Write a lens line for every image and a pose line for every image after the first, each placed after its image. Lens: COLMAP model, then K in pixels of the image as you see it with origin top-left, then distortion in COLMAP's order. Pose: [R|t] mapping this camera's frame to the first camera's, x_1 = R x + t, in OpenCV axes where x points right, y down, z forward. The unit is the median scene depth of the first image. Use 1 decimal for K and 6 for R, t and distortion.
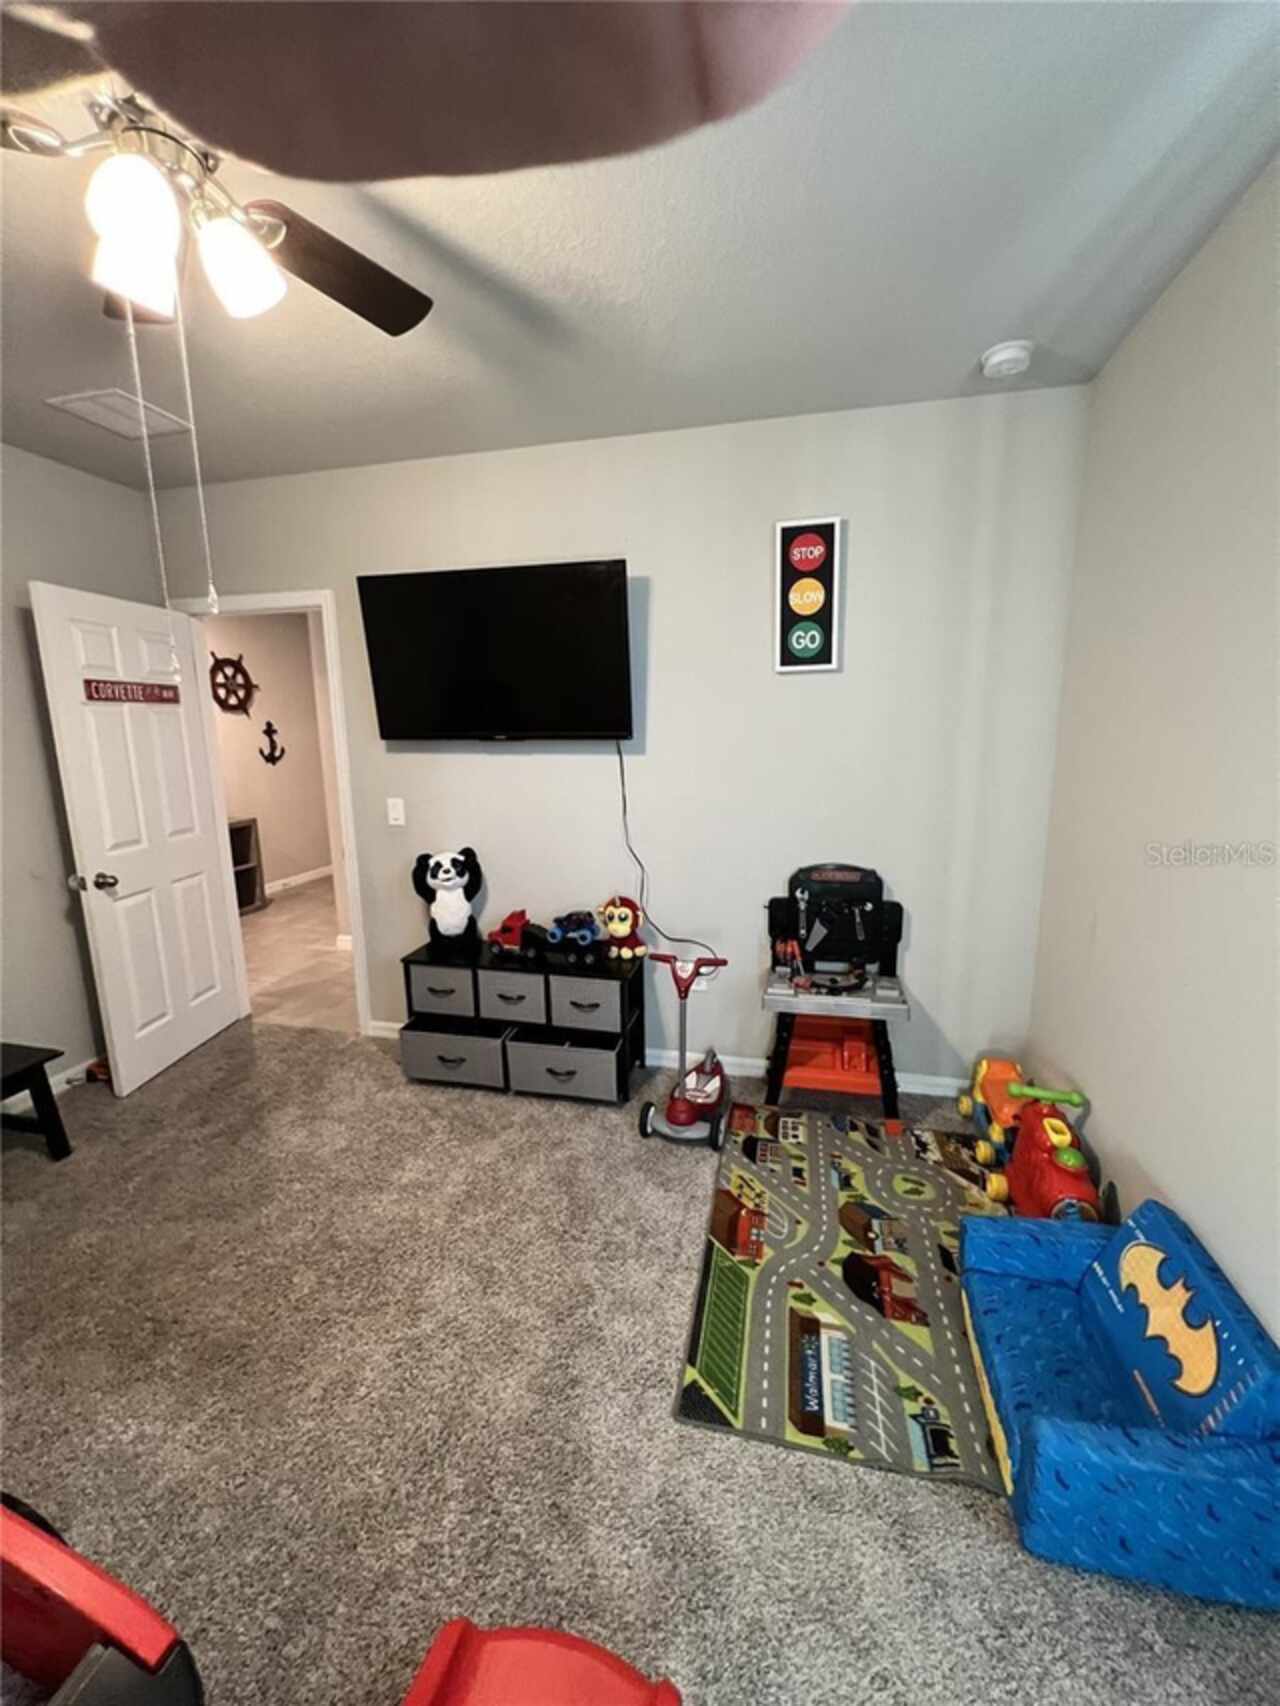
lens RADIAL K [[686.2, 0, 640.8], [0, 686.2, 848.9], [0, 0, 1]] dist [-0.000256, 0.000405]
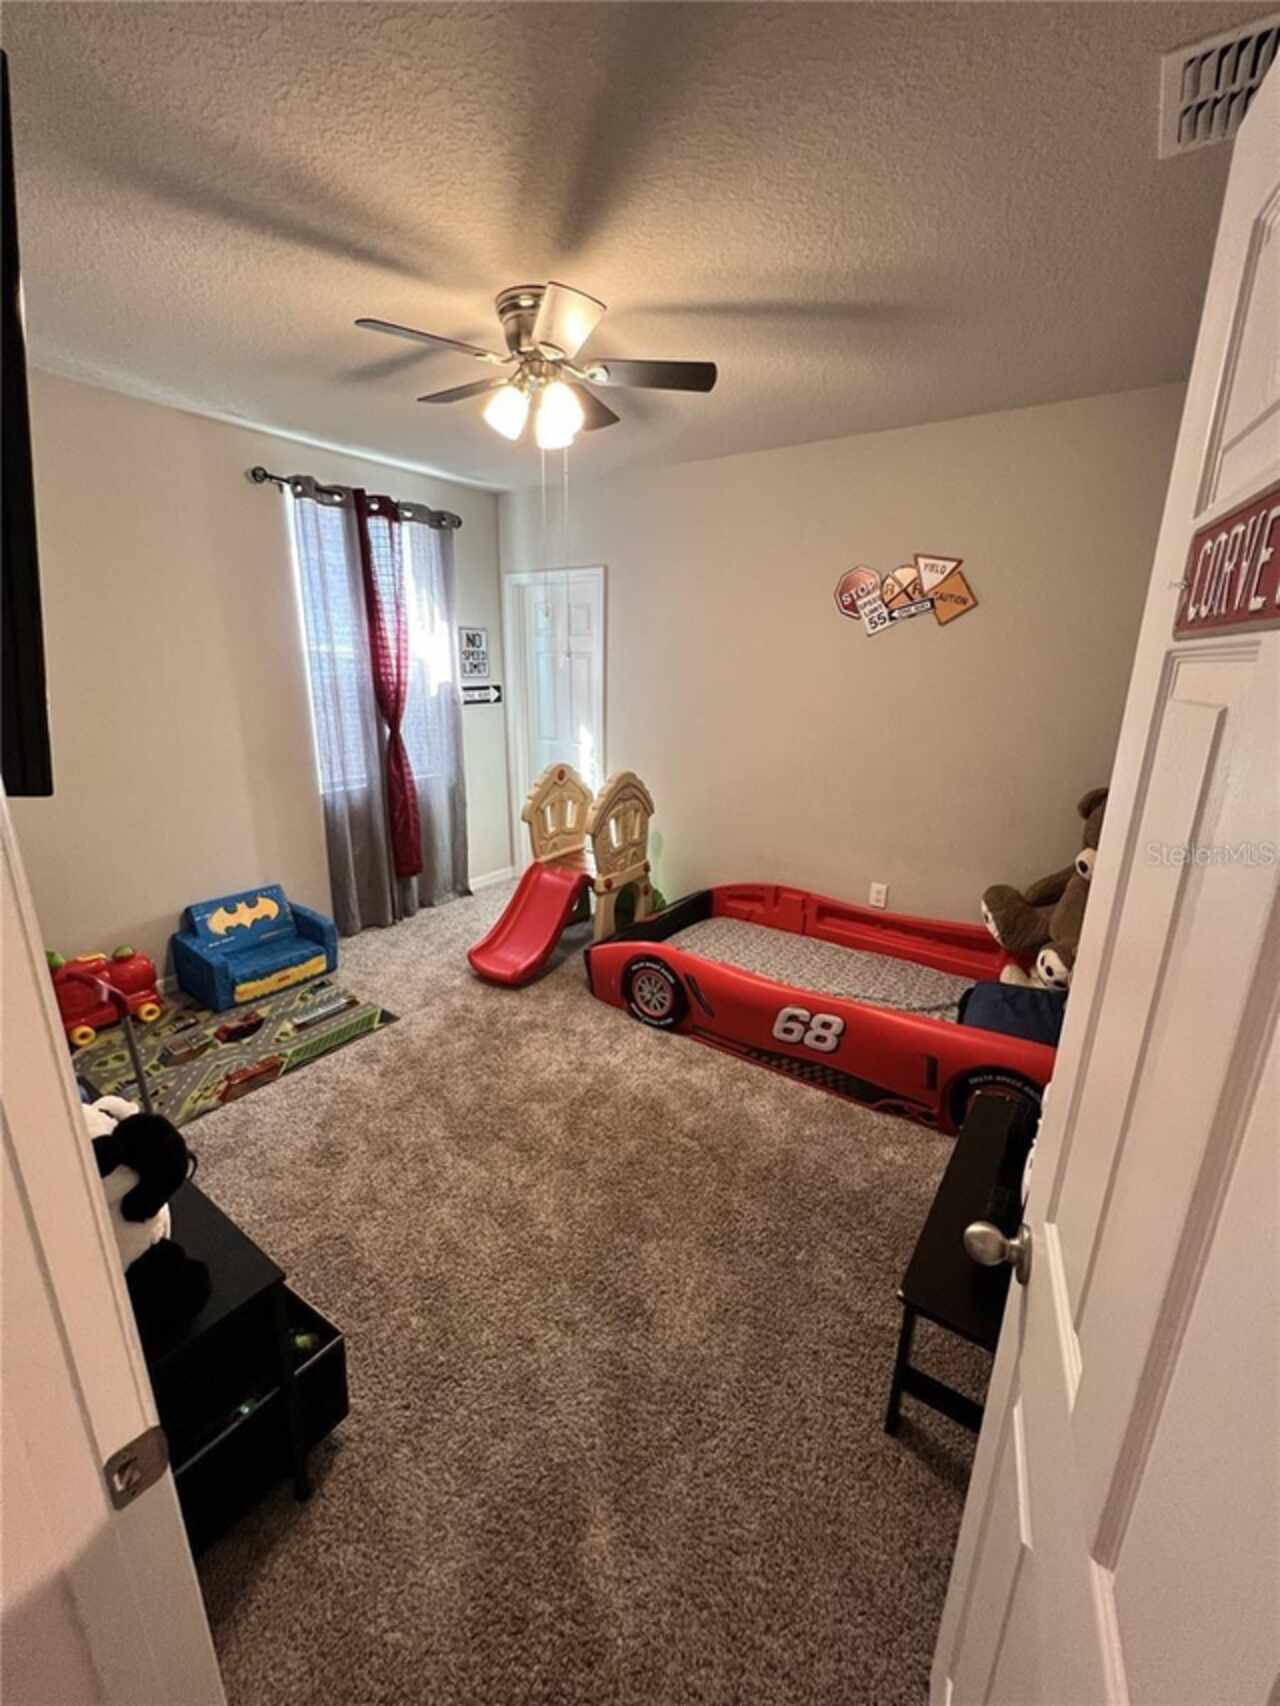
lens RADIAL K [[686.2, 0, 636.1], [0, 686.2, 860.3], [0, 0, 1]] dist [-0.000256, 0.000405]
pose [[-0.933775, -0.089179, 0.346570, -1.159761], [0.069059, 0.905342, 0.419030, -0.373720], [-0.351133, 0.415213, -0.839228, 2.062758]]
